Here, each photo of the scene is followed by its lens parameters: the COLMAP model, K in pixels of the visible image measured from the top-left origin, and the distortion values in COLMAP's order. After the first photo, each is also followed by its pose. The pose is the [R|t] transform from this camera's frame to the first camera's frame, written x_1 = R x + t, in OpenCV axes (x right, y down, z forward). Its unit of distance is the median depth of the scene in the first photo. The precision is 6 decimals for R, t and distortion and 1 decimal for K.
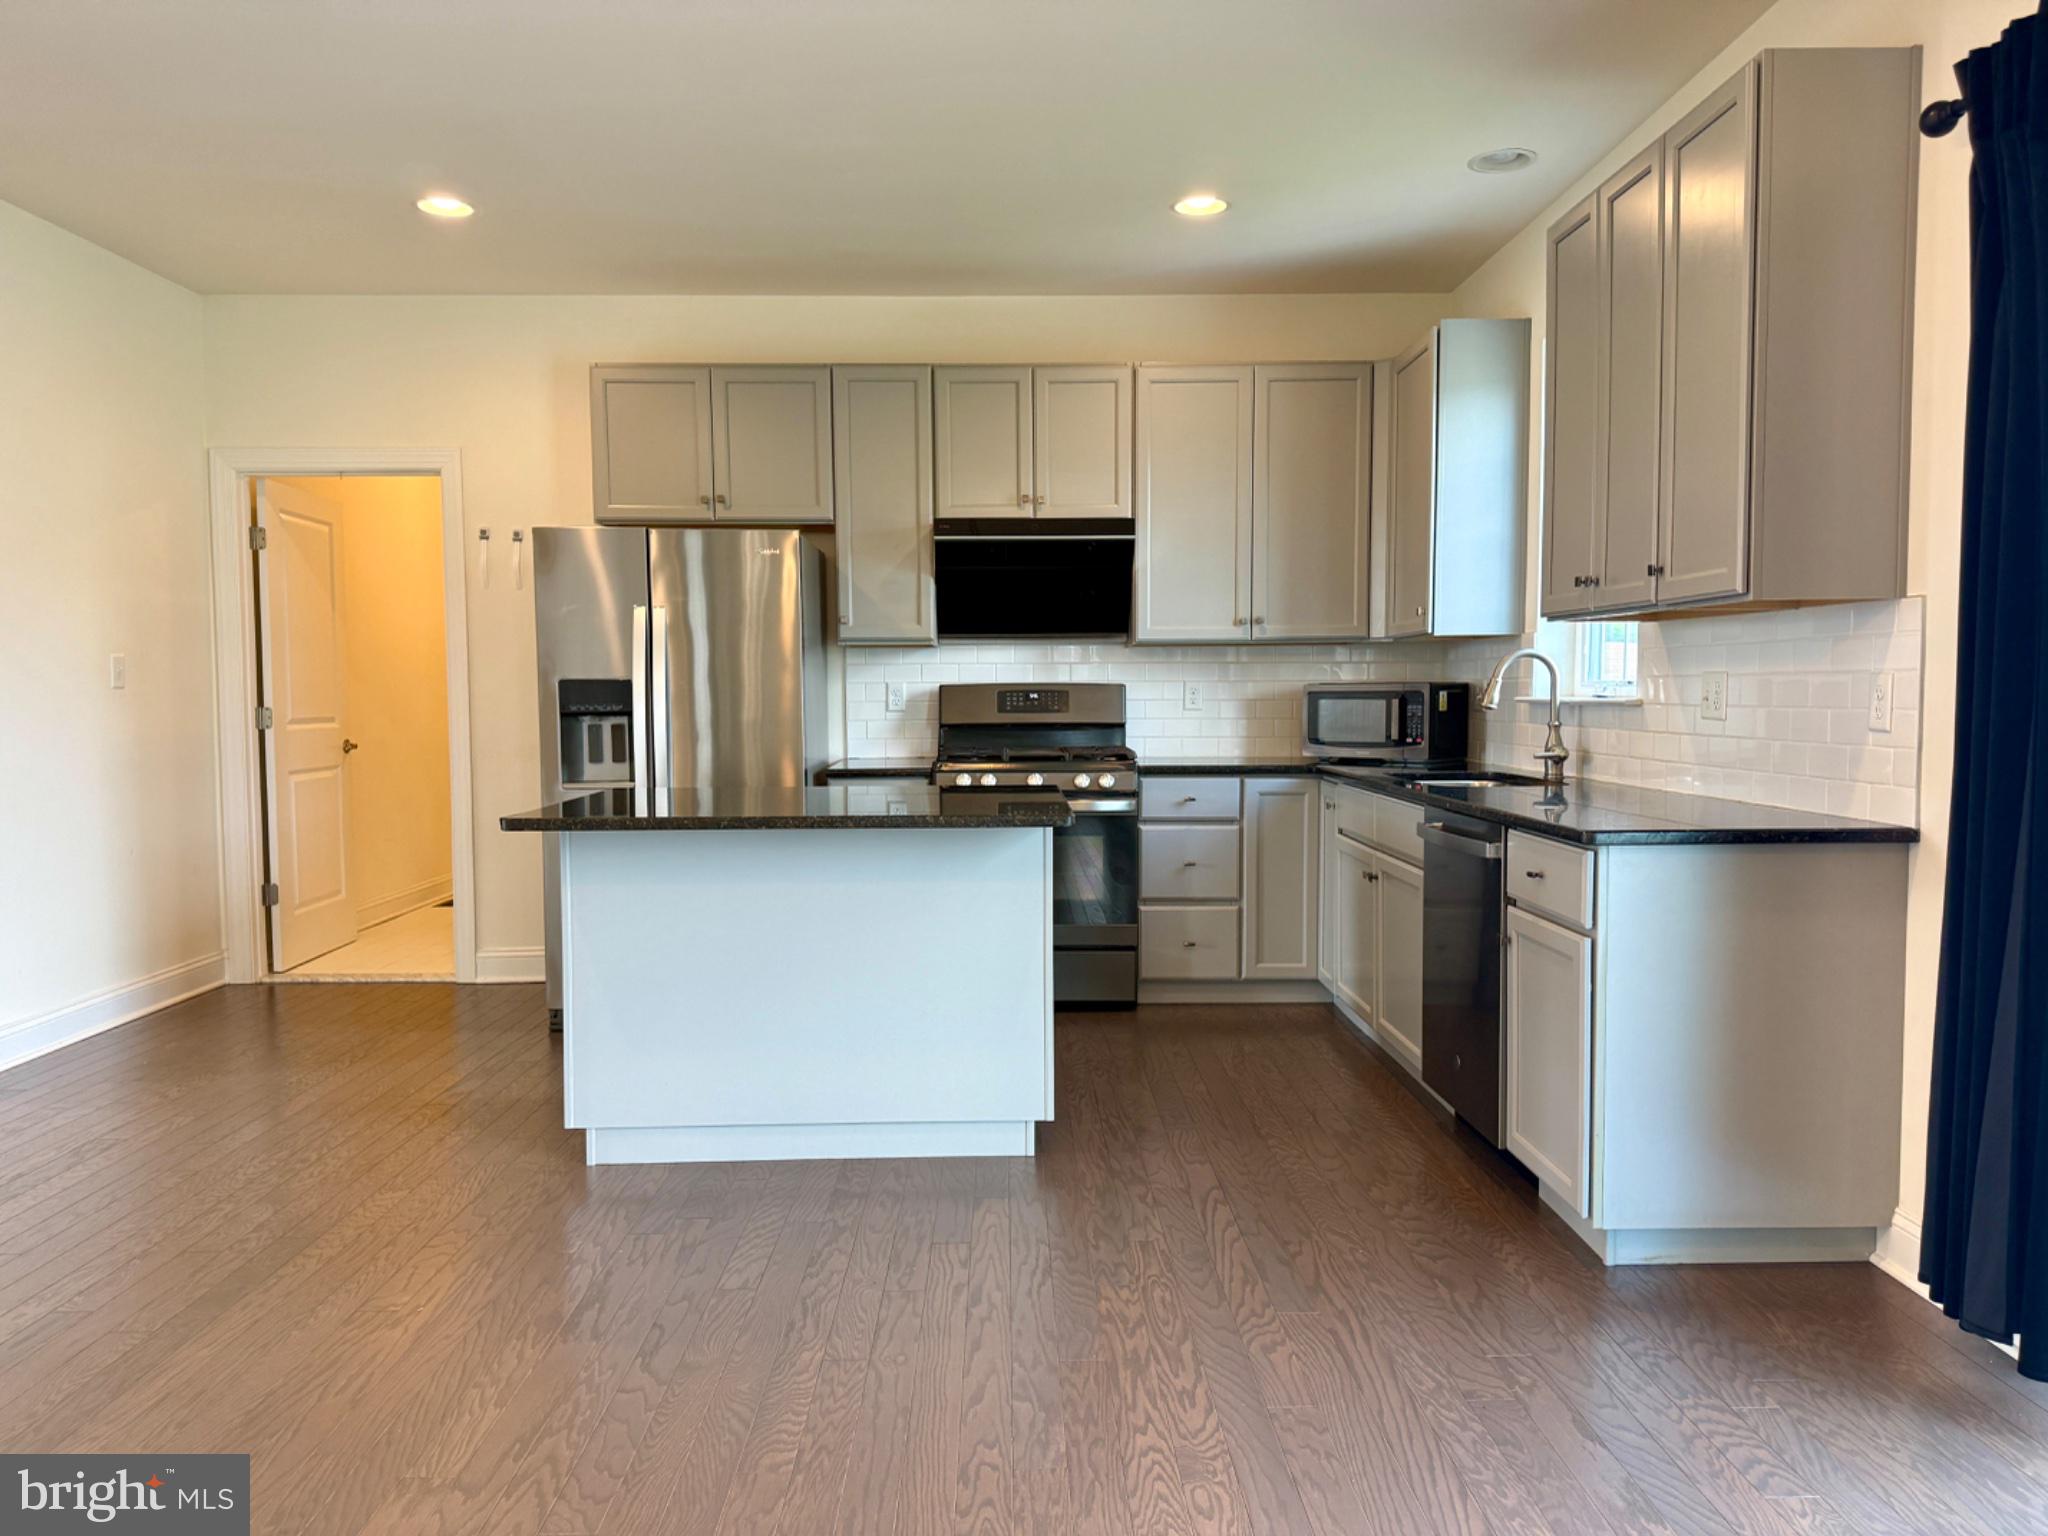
lens RADIAL K [[1434.9, 0, 1008.8], [0, 1434.9, 763.9], [0, 0, 1]] dist [0.038233, -0.044343]
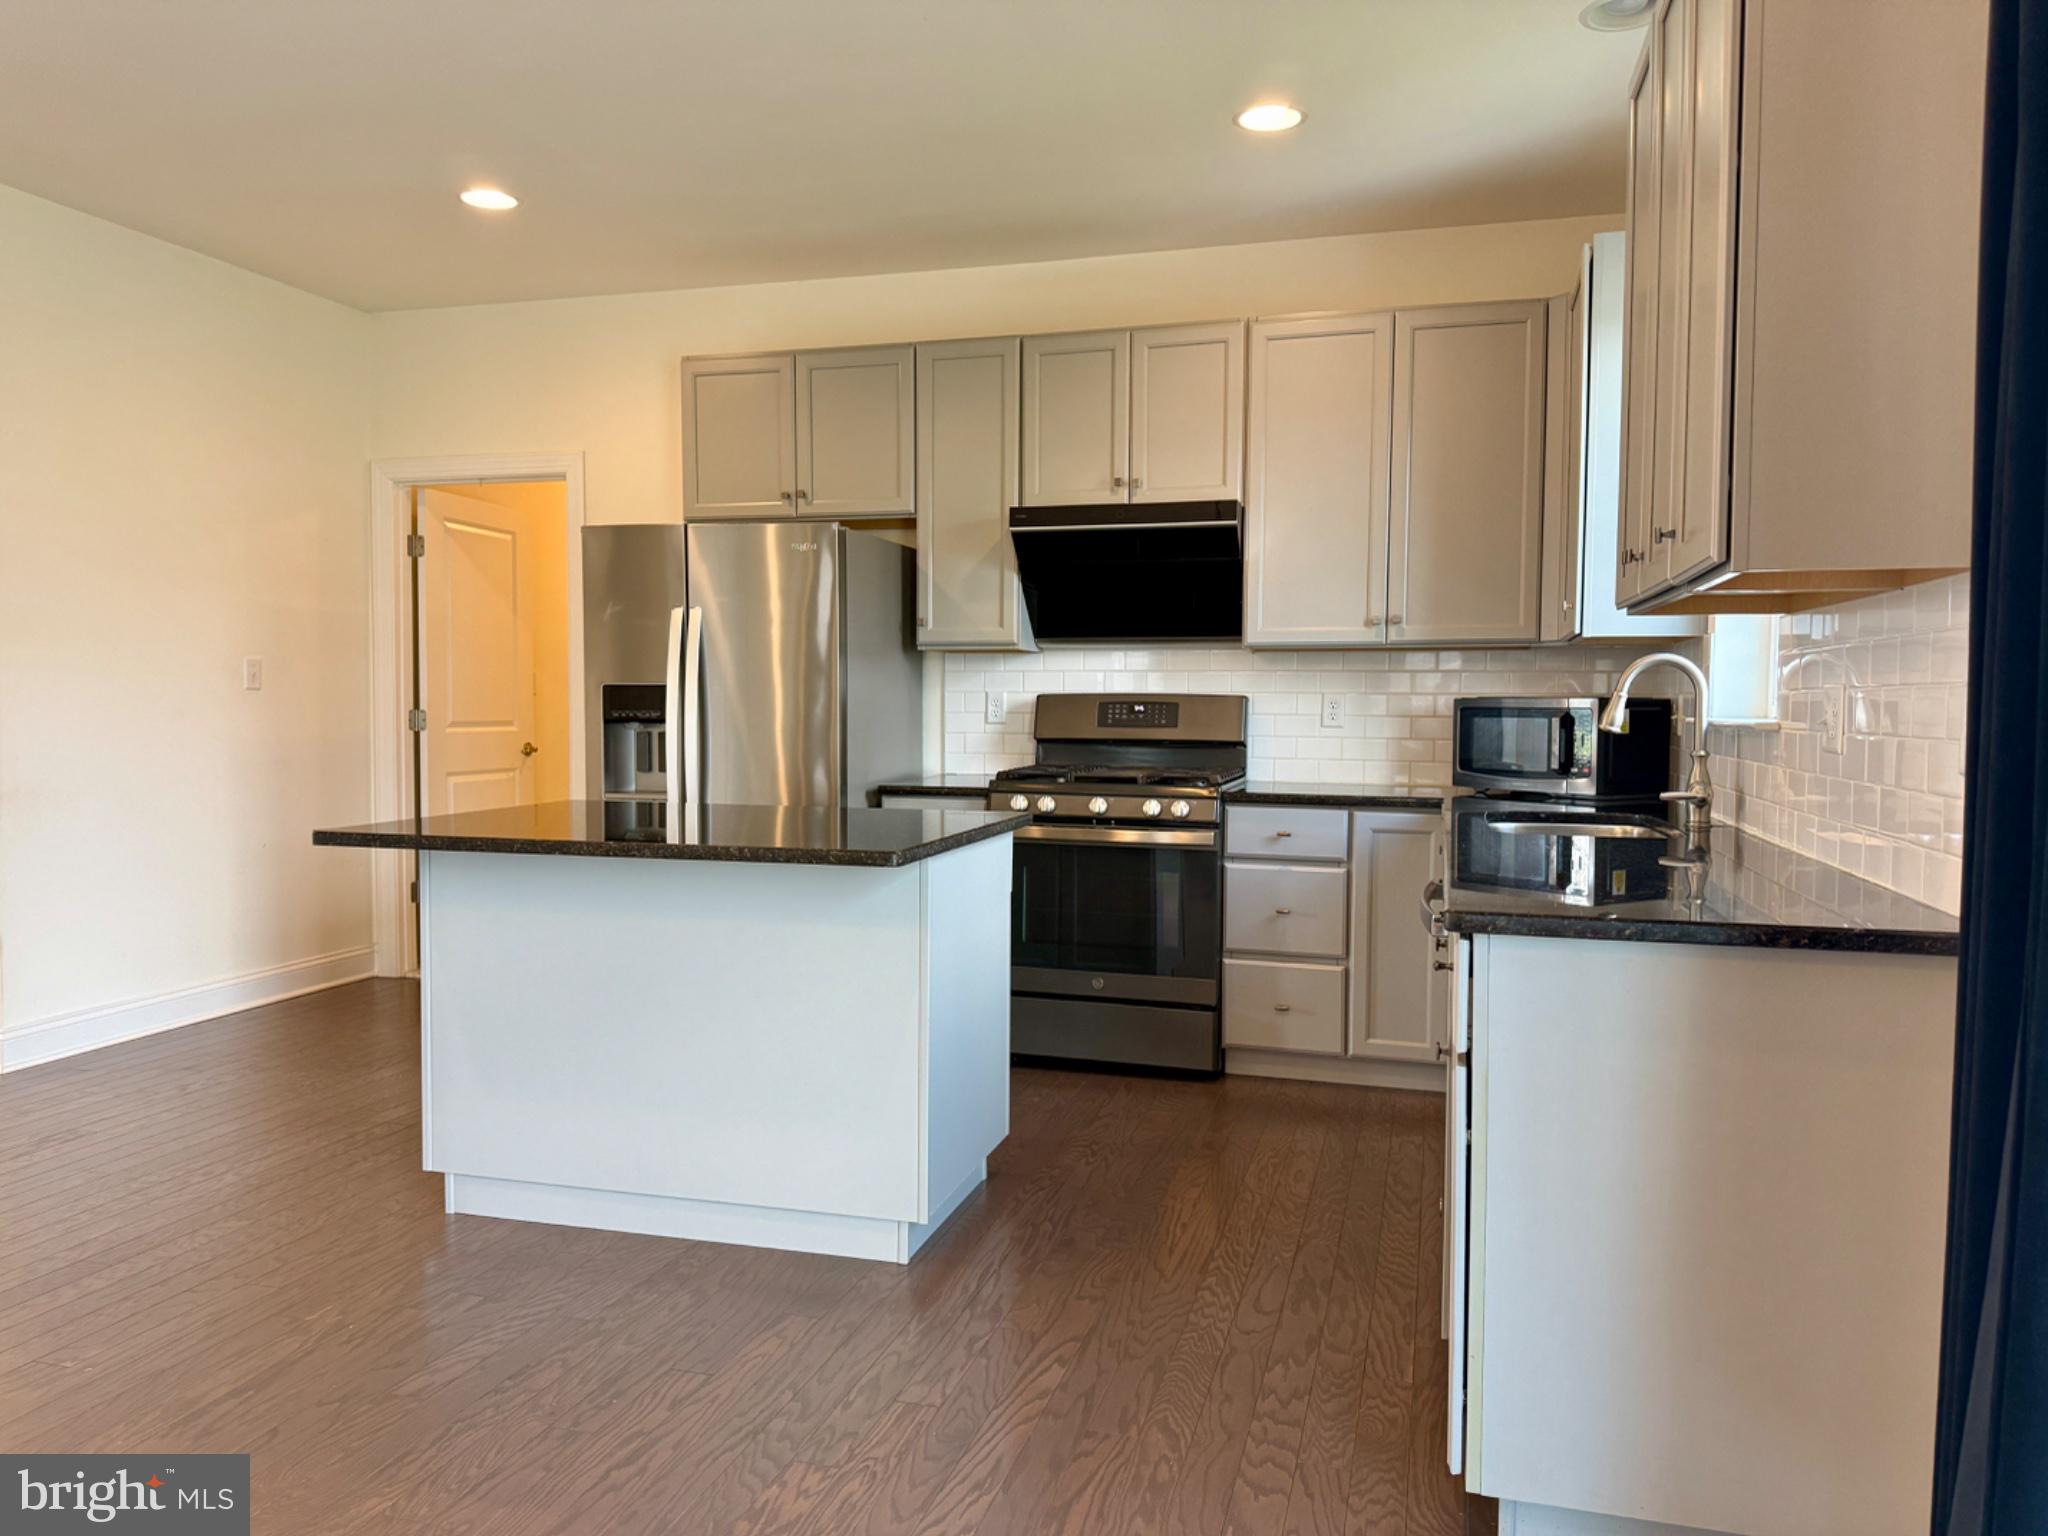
lens RADIAL K [[1434.9, 0, 1027.6], [0, 1434.9, 759.3], [0, 0, 1]] dist [0.038233, -0.044343]
pose [[0.957137, 0.023513, -0.288680, 0.221823], [-0.026981, 0.999604, -0.008038, -0.008139], [0.288377, 0.015483, 0.957392, 0.156749]]
